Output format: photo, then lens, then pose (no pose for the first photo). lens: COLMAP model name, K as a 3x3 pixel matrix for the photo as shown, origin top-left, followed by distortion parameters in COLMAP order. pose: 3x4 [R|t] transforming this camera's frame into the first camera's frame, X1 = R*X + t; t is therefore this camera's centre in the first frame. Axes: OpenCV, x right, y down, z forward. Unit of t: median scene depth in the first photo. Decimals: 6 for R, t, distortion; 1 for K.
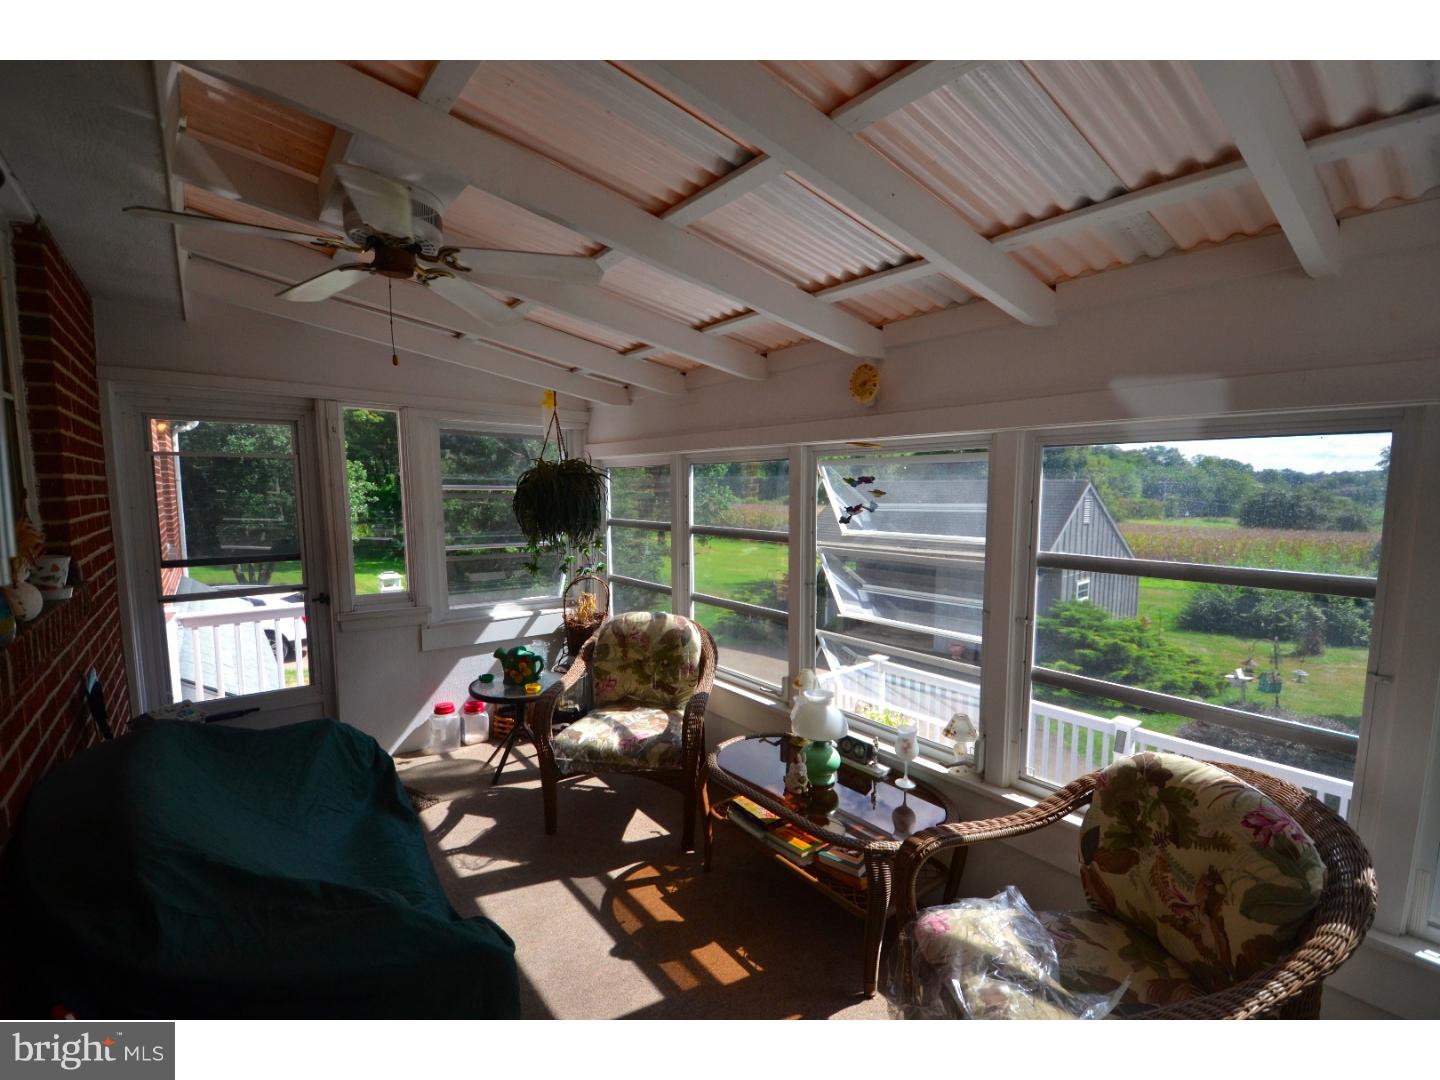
lens RADIAL K [[645.2, 0, 714.5], [0, 645.2, 552.1], [0, 0, 1]] dist [0.024587, -0.028486]
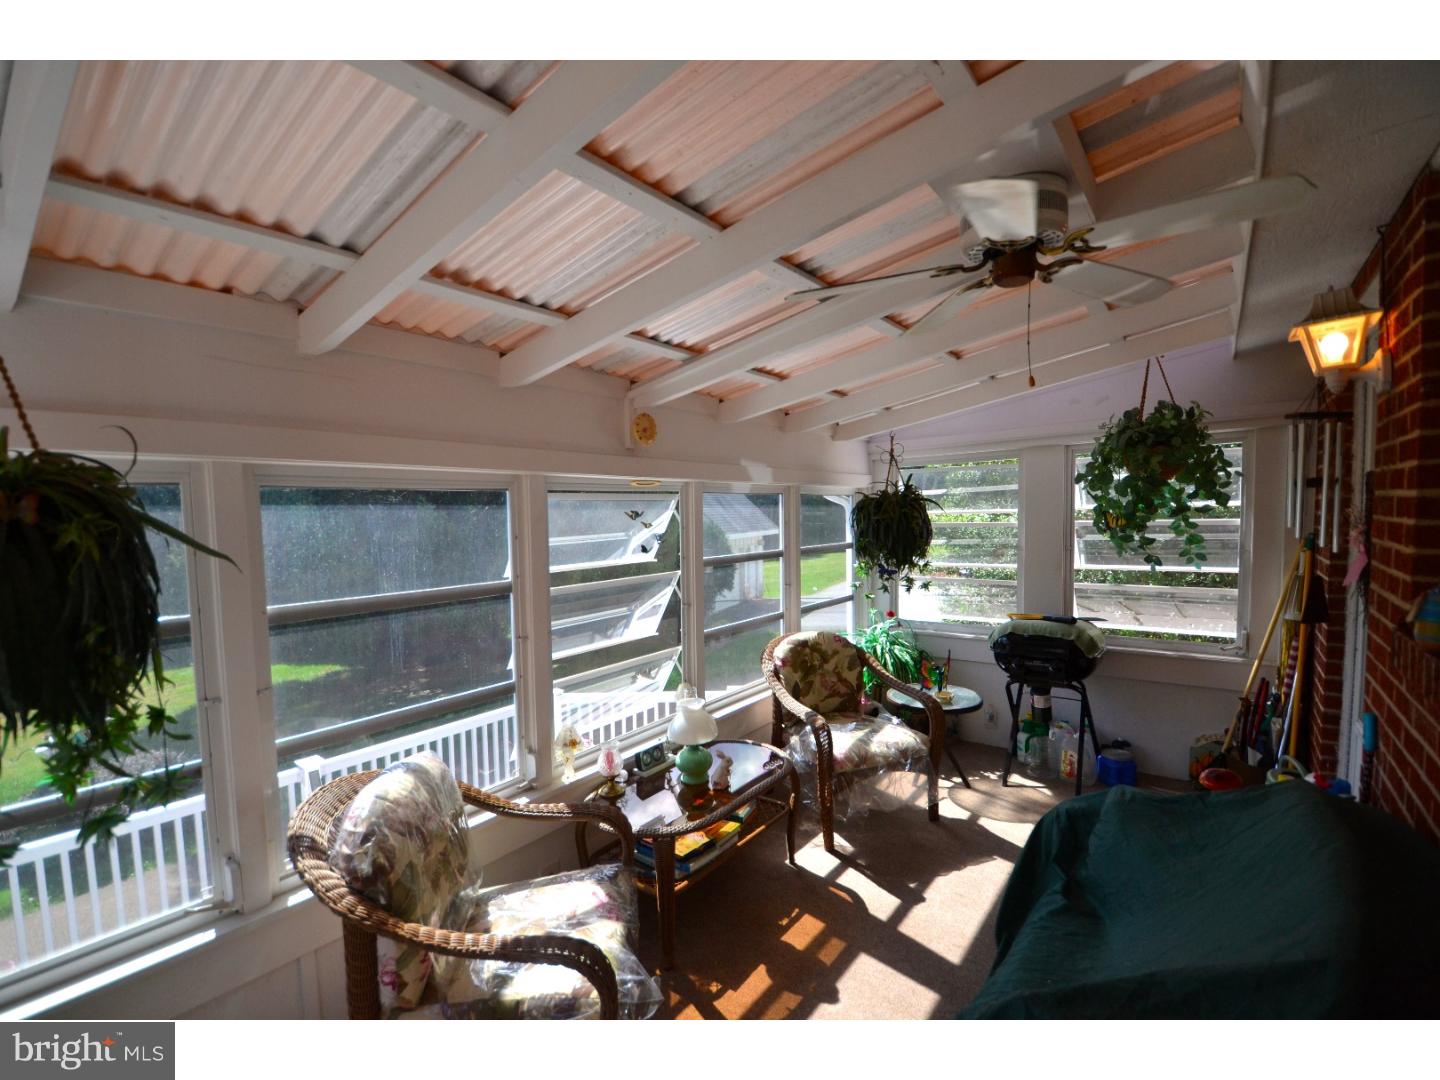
lens RADIAL K [[645.2, 0, 714.5], [0, 645.2, 552.1], [0, 0, 1]] dist [0.024587, -0.028486]
pose [[-0.246462, -0.054010, 0.967646, -0.912524], [0.124589, 0.988396, 0.086901, -0.131461], [-0.961111, 0.141976, -0.236873, 1.182915]]
